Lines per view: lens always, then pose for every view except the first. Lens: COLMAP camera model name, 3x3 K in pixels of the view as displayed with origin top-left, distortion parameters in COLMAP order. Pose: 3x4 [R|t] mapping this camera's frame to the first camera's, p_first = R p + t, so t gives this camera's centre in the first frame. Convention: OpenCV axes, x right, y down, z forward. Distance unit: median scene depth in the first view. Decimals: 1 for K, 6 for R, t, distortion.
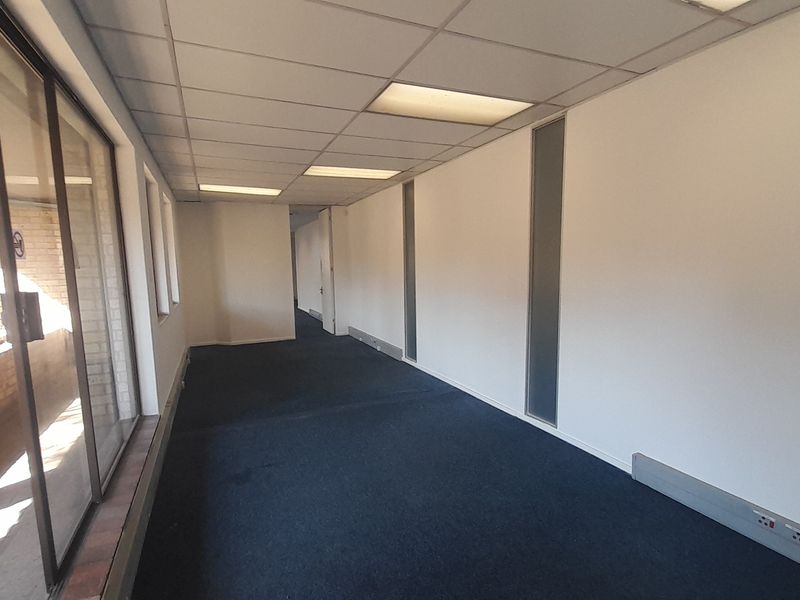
lens RADIAL K [[420.0, 0, 400.2], [0, 420.0, 313.6], [0, 0, 1]] dist [0.020257, -0.014807]
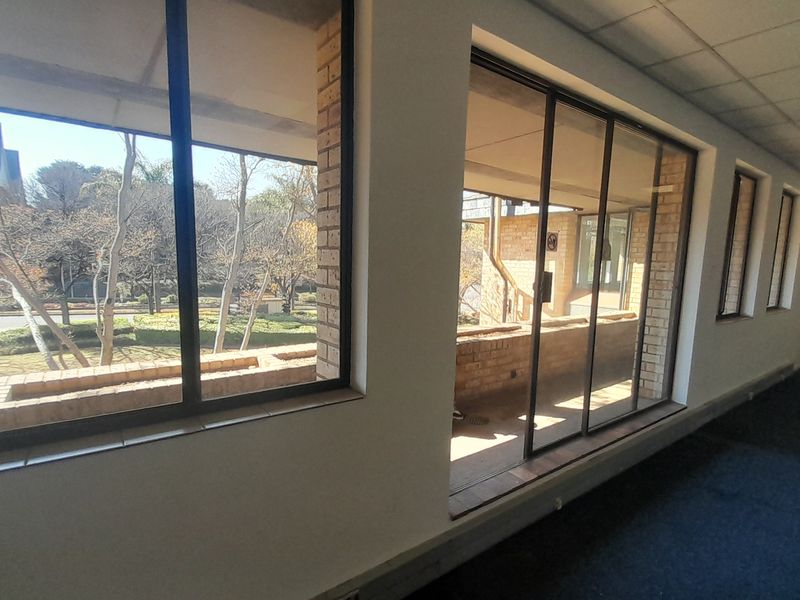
lens RADIAL K [[420.0, 0, 396.7], [0, 420.0, 313.1], [0, 0, 1]] dist [0.020257, -0.014807]
pose [[0.222923, 0.147450, -0.963620, 0.205368], [-0.147069, 0.982268, 0.116280, -0.000219], [0.963678, 0.115798, 0.240655, 0.032206]]
